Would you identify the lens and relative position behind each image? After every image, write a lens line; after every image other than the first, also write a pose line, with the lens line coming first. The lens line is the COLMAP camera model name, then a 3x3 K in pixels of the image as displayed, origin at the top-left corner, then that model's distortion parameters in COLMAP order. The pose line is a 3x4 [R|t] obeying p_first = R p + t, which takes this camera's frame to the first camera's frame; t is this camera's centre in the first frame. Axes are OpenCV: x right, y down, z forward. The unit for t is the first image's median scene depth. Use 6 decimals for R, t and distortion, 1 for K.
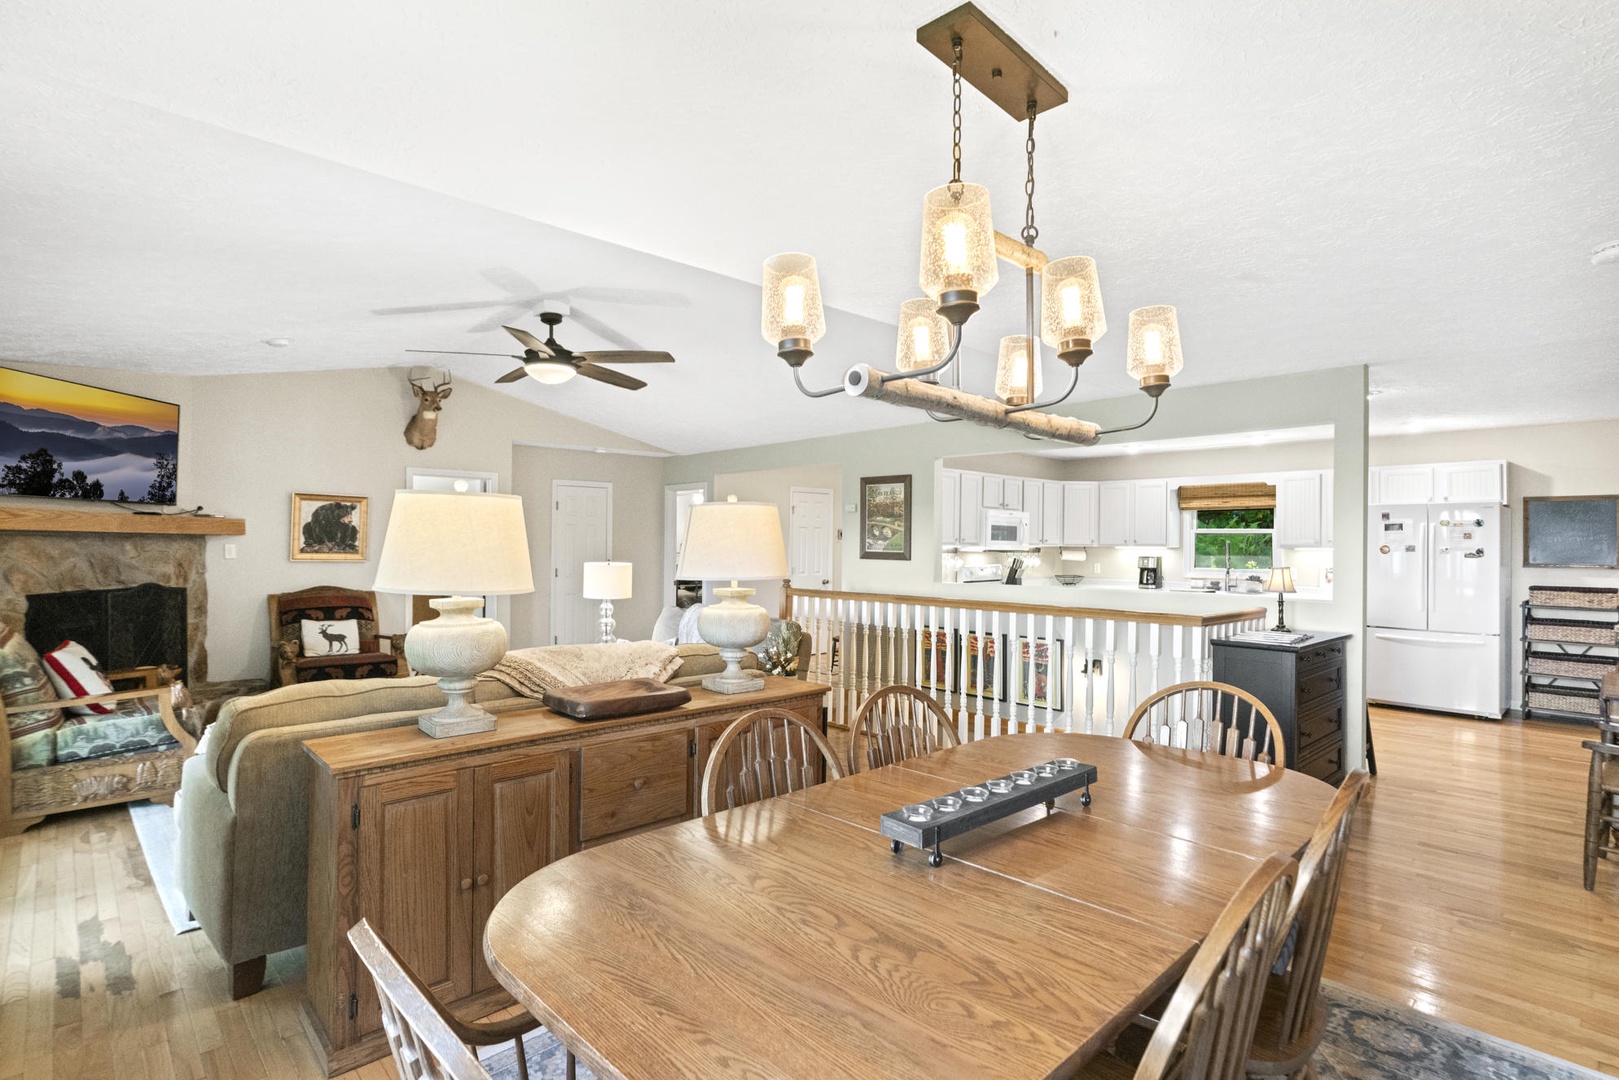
lens RADIAL K [[807.9, 0, 822.5], [0, 807.9, 545.6], [0, 0, 1]] dist [0.000640, 0.000917]
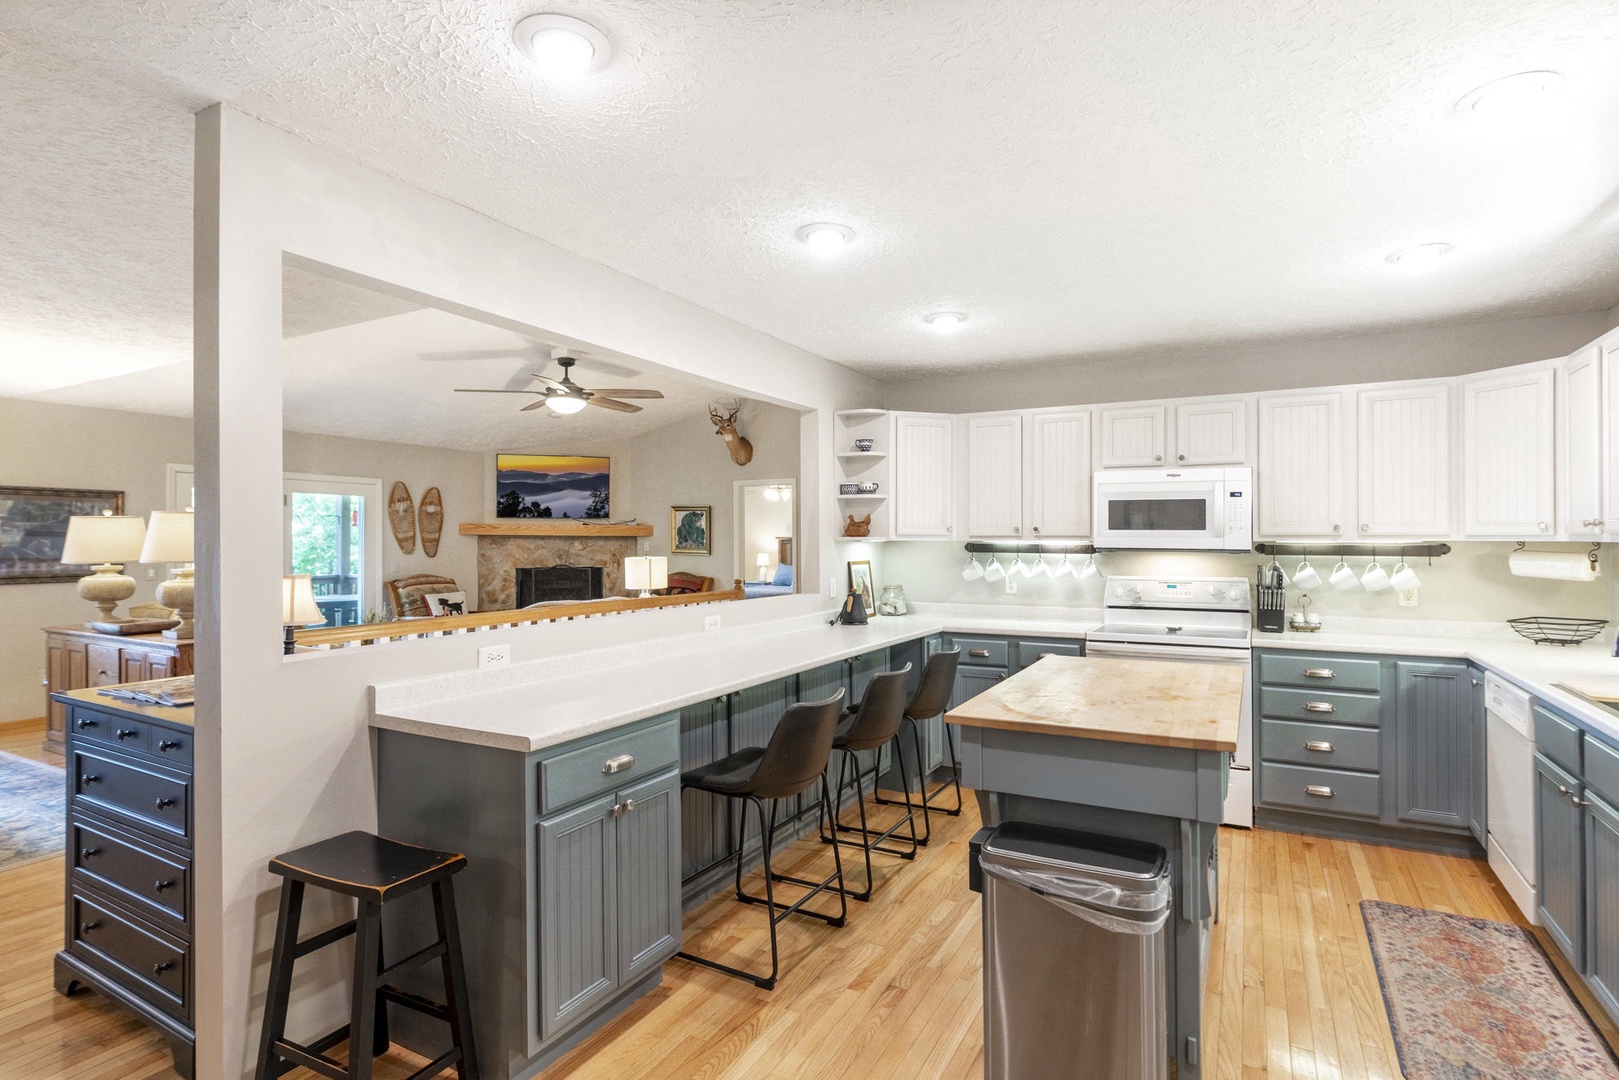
lens RADIAL K [[806.9, 0, 805.1], [0, 806.9, 541.9], [0, 0, 1]] dist [0.003047, 0.000593]
pose [[0.299495, -0.004290, -0.954088, 0.860537], [0.000069, 0.999990, -0.004474, 0.004596], [0.954098, 0.001274, 0.299493, 0.863635]]
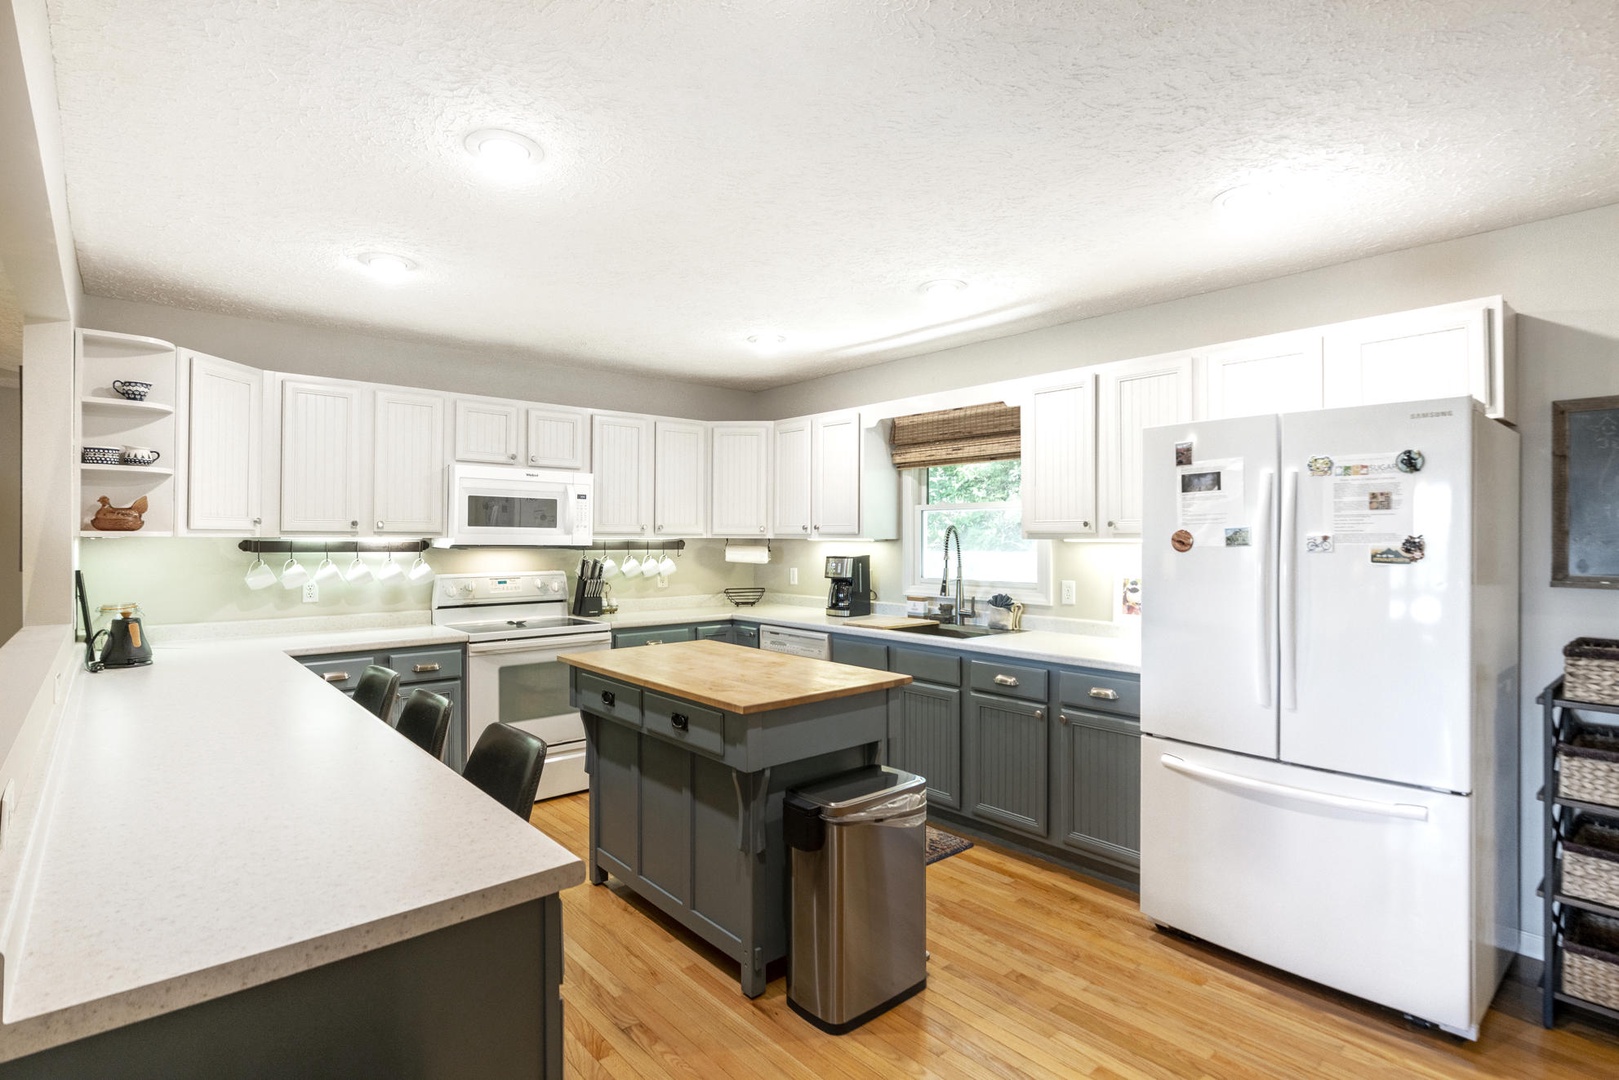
lens RADIAL K [[816.6, 0, 809.5], [0, 816.6, 540.0], [0, 0, 1]] dist [-0.003116, -0.000430]
pose [[0.999060, -0.004682, -0.043092, 0.582460], [0.004701, 0.999989, 0.000326, 0.003656], [0.043090, -0.000528, 0.999071, 0.657276]]
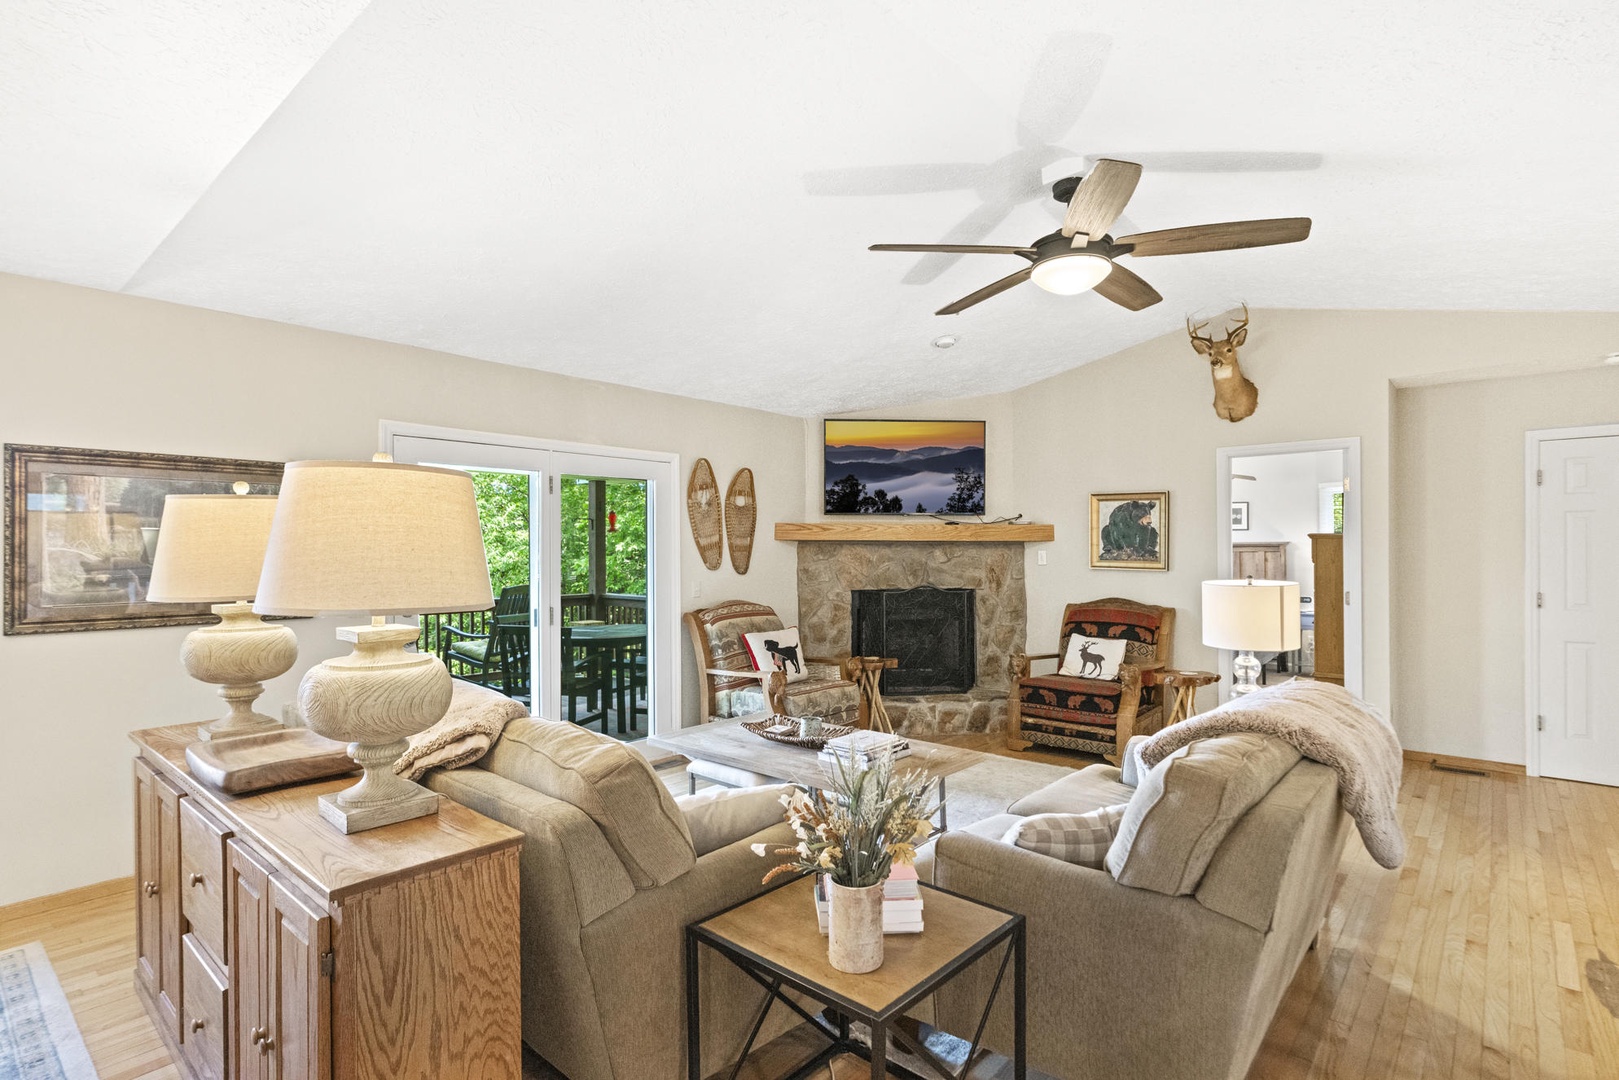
lens RADIAL K [[807.9, 0, 822.5], [0, 807.9, 545.6], [0, 0, 1]] dist [0.000640, 0.000917]
pose [[0.103833, -0.011311, -0.994530, 0.240555], [0.002154, 0.999936, -0.011148, 0.002720], [0.994592, -0.000985, 0.103851, 0.653714]]
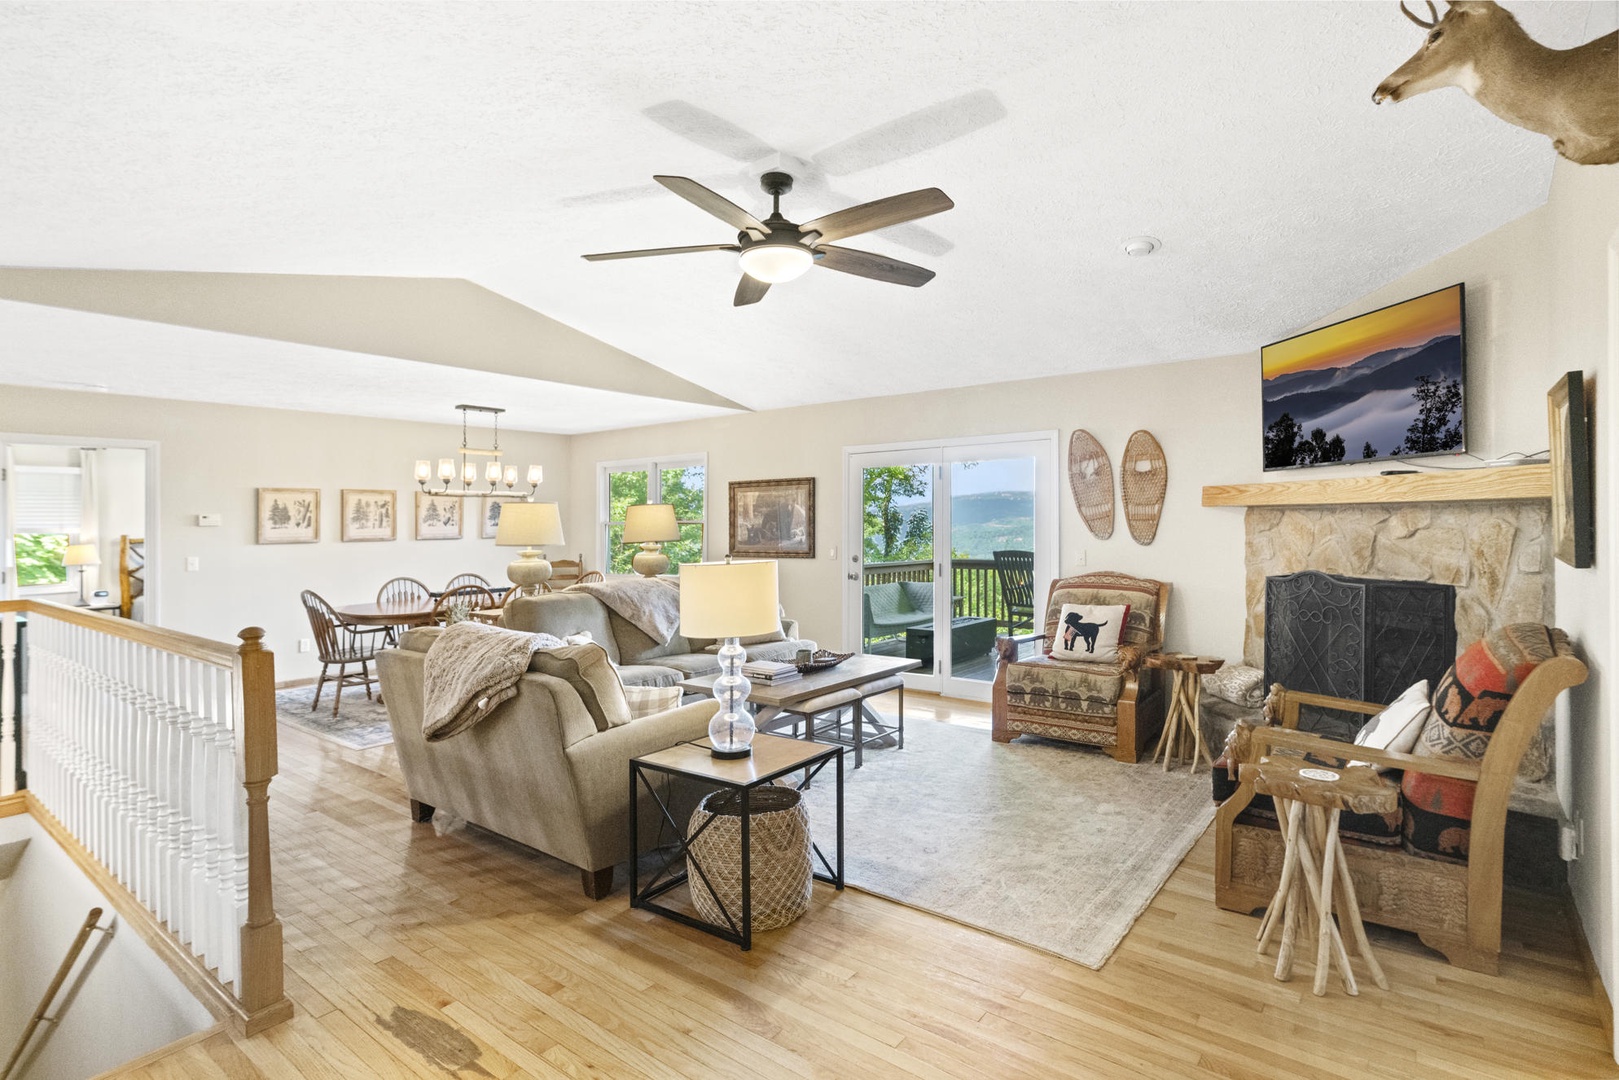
lens RADIAL K [[795.2, 0, 813.9], [0, 795.2, 520.8], [0, 0, 1]] dist [0.044118, 0.000502]
pose [[-0.987168, 0.004856, -0.159614, -0.229292], [0.005431, 0.999980, -0.003165, -0.000108], [0.159595, -0.003991, -0.987174, 1.461070]]
